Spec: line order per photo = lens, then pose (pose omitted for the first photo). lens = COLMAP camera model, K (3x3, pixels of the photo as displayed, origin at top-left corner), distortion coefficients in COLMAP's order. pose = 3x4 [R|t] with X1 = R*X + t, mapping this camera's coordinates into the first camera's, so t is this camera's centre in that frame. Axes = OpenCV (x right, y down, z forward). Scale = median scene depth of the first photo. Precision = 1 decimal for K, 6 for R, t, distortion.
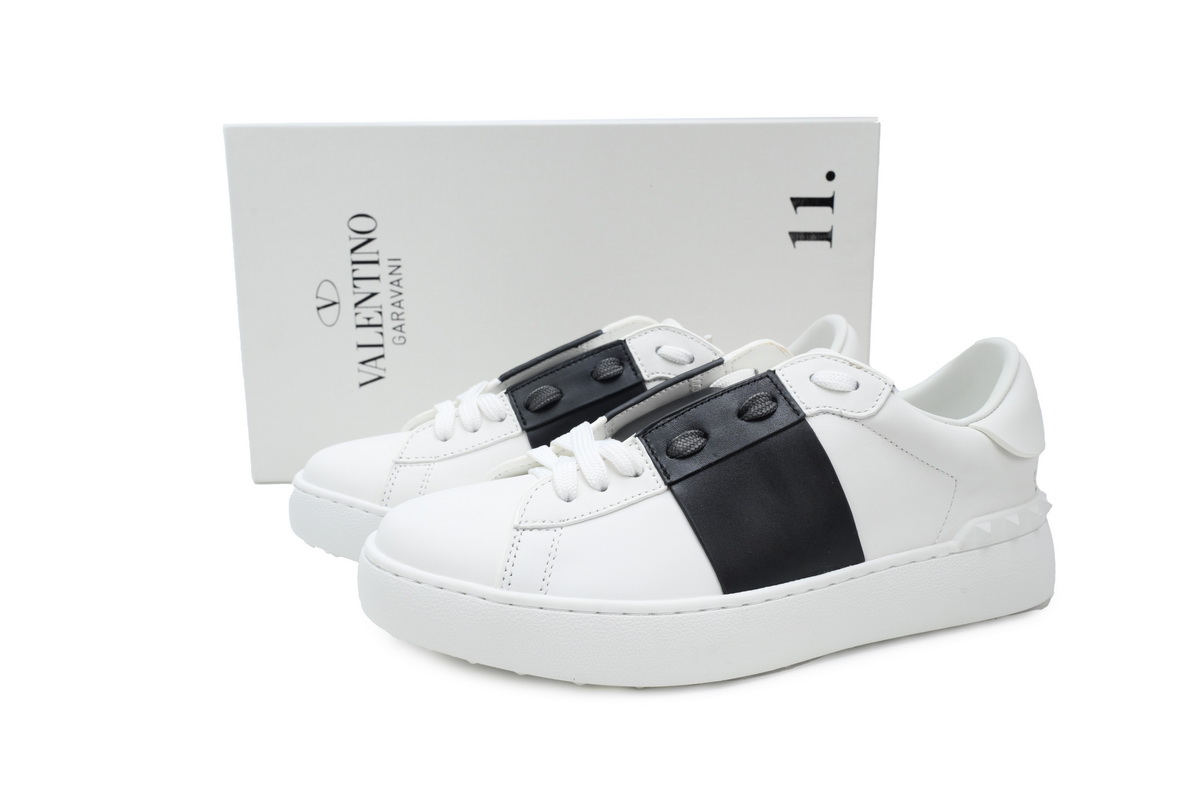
lens RADIAL K [[926.0, 0, 600.0], [0, 926.0, 400.0], [0, 0, 1]] dist [-0.000681, -0.001345]
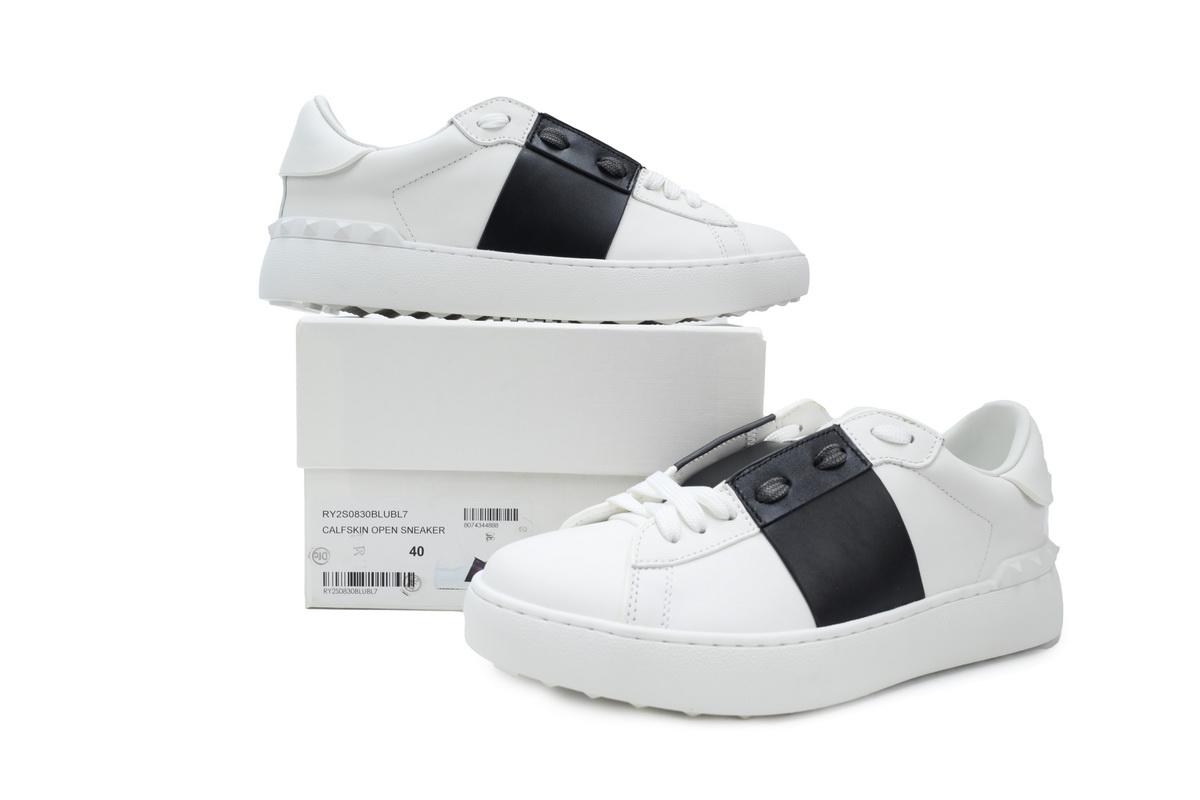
lens RADIAL K [[926.0, 0, 600.0], [0, 926.0, 400.0], [0, 0, 1]] dist [-0.000681, -0.001345]
pose [[0.991072, 0.016469, 0.132308, -0.255744], [-0.006521, 0.997142, -0.075267, 0.025284], [-0.133169, 0.073732, 0.988347, -0.059737]]
